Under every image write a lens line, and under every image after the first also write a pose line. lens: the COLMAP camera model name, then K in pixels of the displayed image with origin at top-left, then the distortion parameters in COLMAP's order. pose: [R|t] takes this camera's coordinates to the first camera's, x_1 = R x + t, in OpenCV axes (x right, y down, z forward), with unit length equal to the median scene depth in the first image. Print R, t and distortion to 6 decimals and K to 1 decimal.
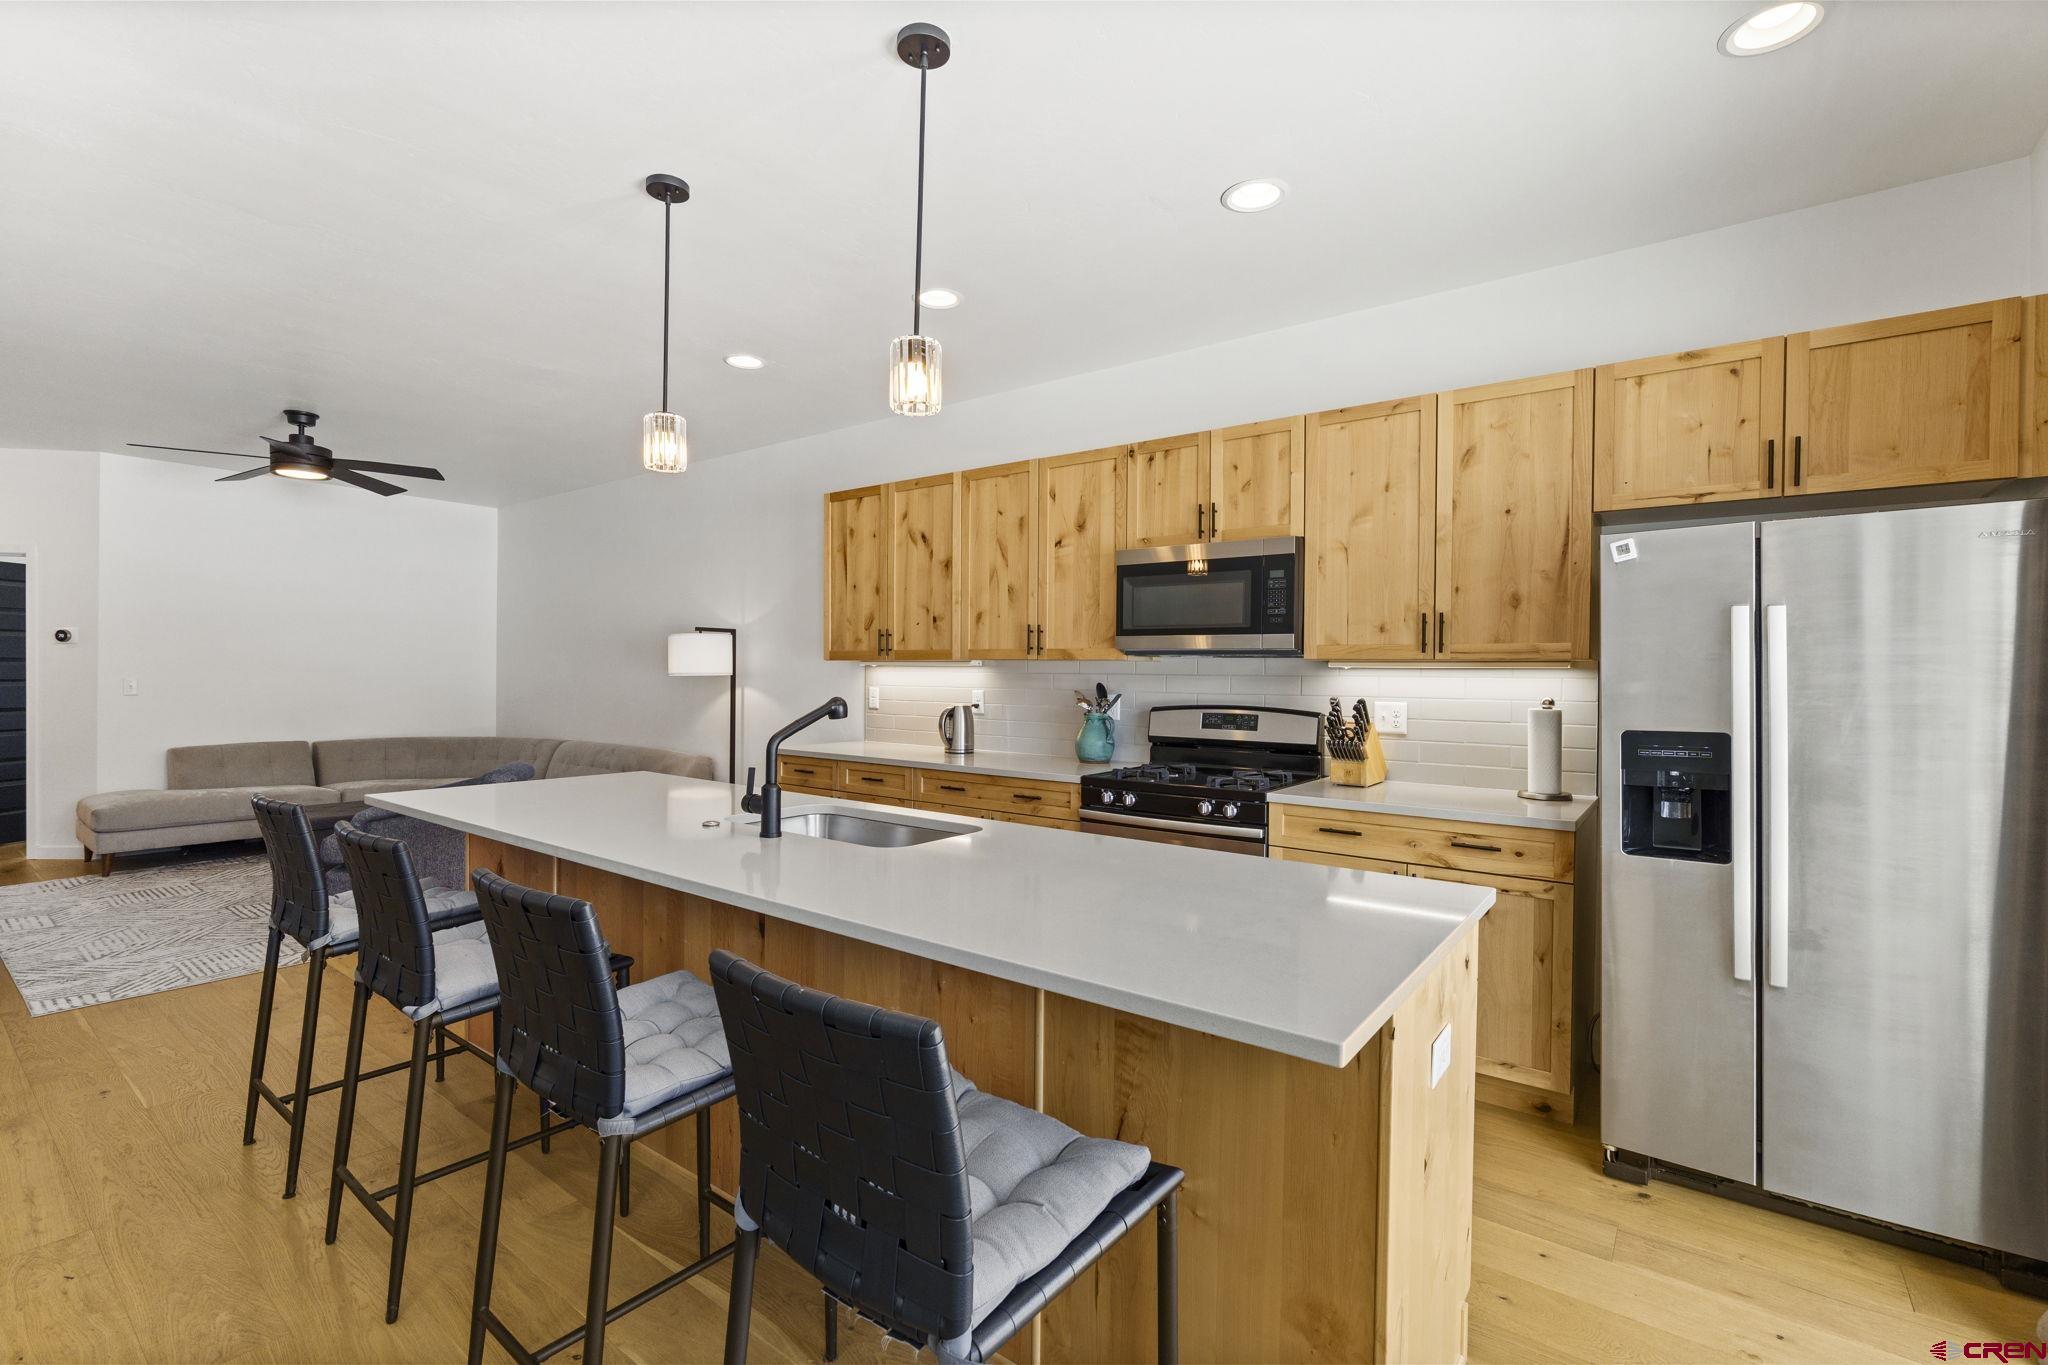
lens RADIAL K [[914.3, 0, 1023.7], [0, 914.3, 677.4], [0, 0, 1]] dist [0.001463, -0.000054]
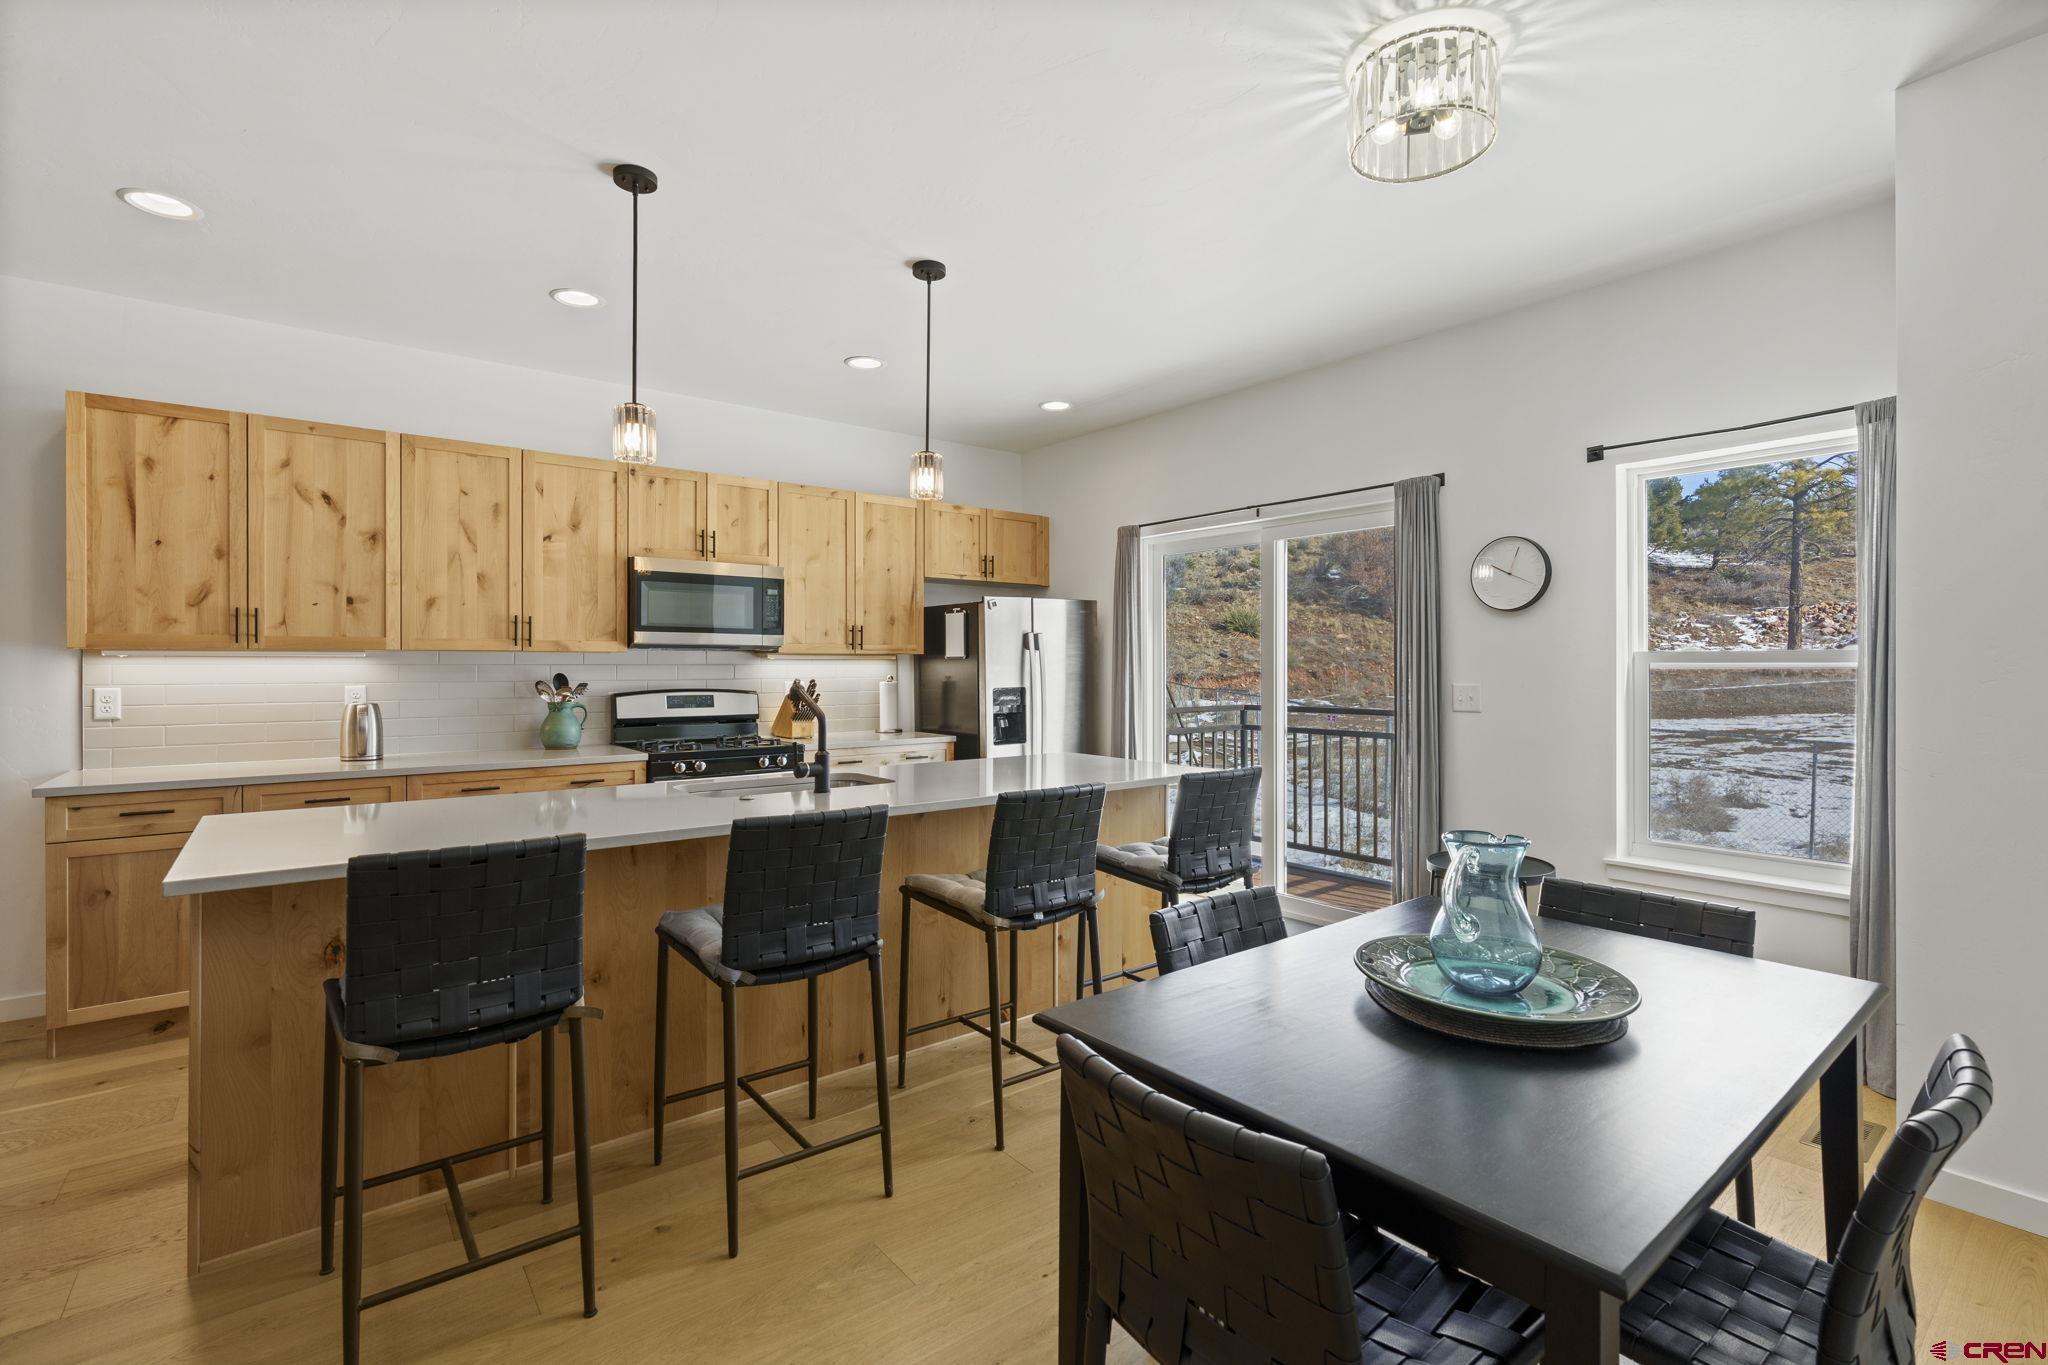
lens RADIAL K [[925.7, 0, 1021.8], [0, 925.7, 662.6], [0, 0, 1]] dist [-0.004082, 0.000351]
pose [[0.255937, -0.006266, 0.966673, -0.880987], [0.007837, 0.999960, 0.004407, -0.007178], [-0.966662, 0.006448, 0.255976, 0.233388]]
